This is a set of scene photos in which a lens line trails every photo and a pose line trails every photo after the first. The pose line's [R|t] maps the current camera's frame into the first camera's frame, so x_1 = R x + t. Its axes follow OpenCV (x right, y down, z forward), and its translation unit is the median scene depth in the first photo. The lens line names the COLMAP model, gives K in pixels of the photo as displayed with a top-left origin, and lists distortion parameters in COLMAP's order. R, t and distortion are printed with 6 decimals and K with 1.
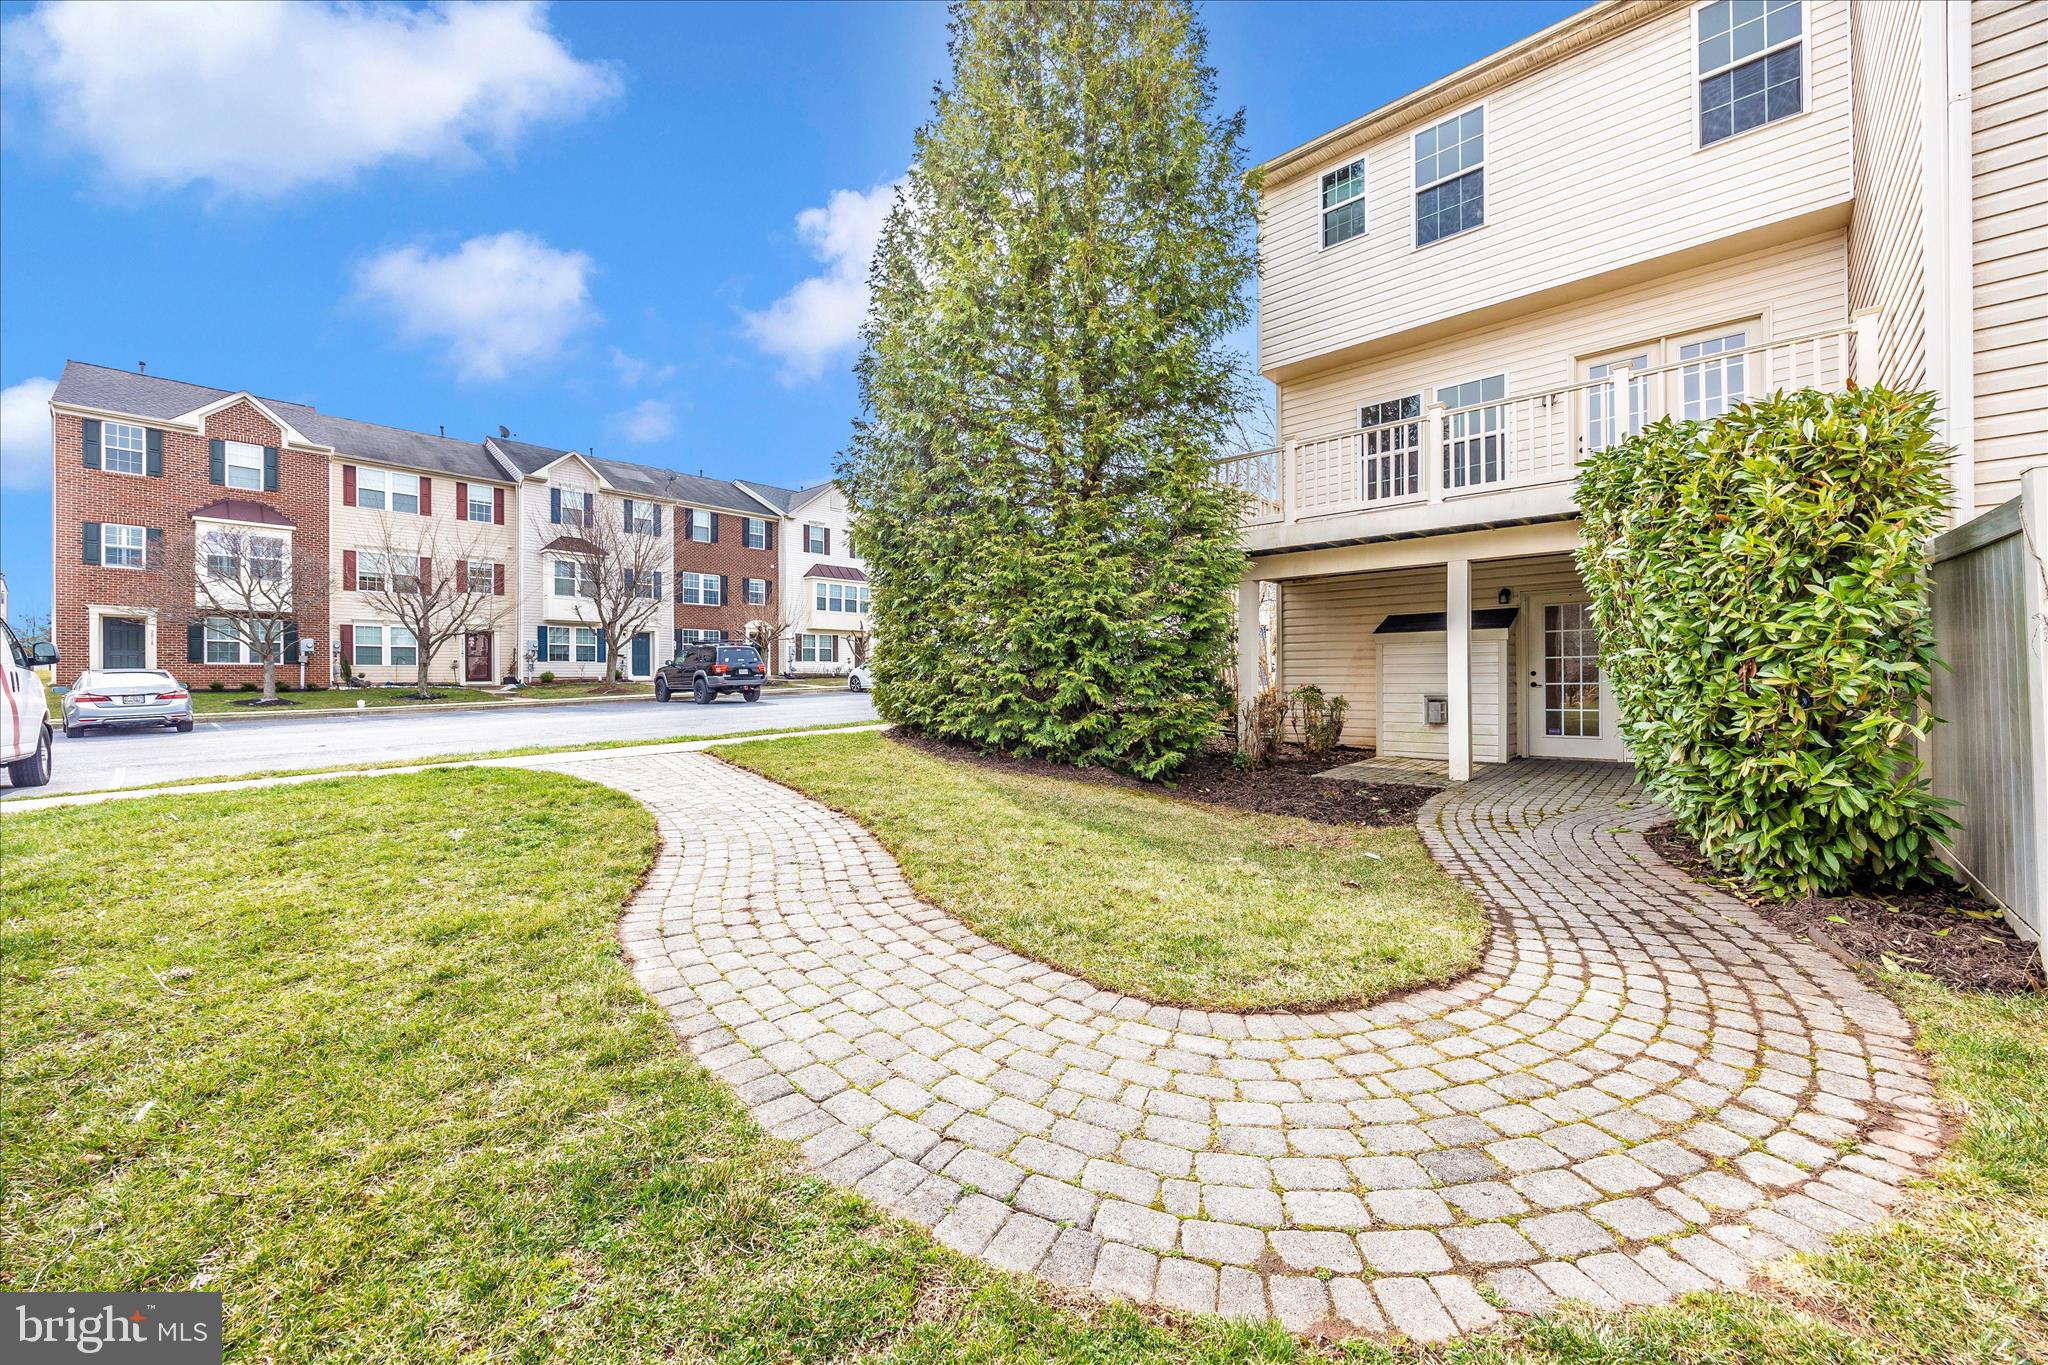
lens RADIAL K [[782.9, 0, 1024.0], [0, 782.9, 682.5], [0, 0, 1]] dist [0.010652, -0.000091]
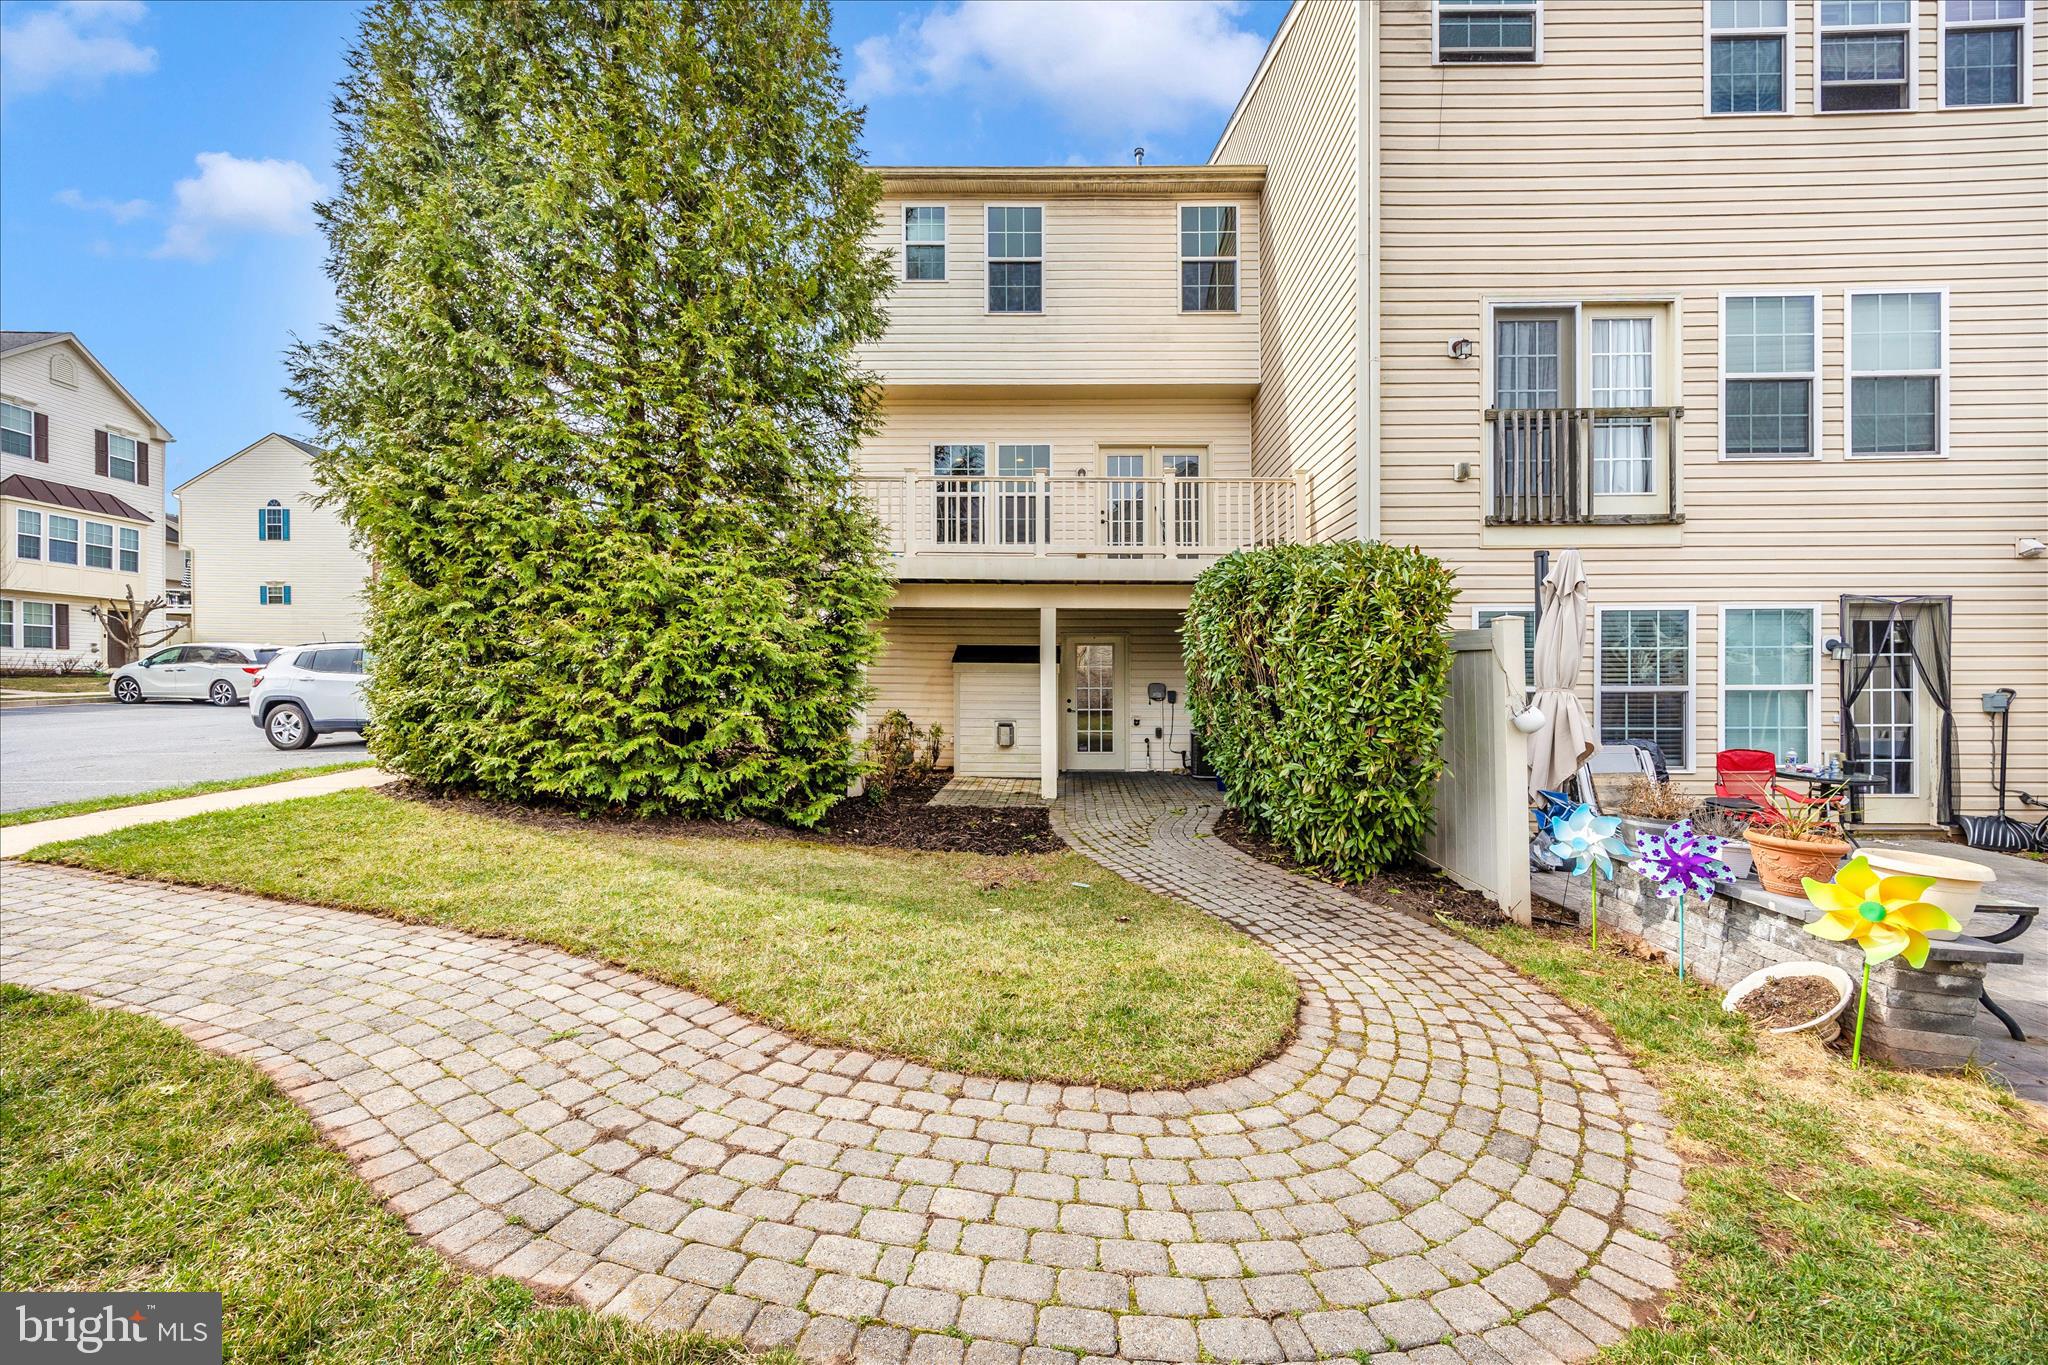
lens RADIAL K [[805.5, 0, 1031.7], [0, 805.5, 699.8], [0, 0, 1]] dist [0.012086, 0.000091]
pose [[0.757642, -0.000940, 0.652670, -0.528626], [-0.014252, 0.999737, 0.017984, -0.091810], [-0.652515, -0.022928, 0.757429, 0.267291]]
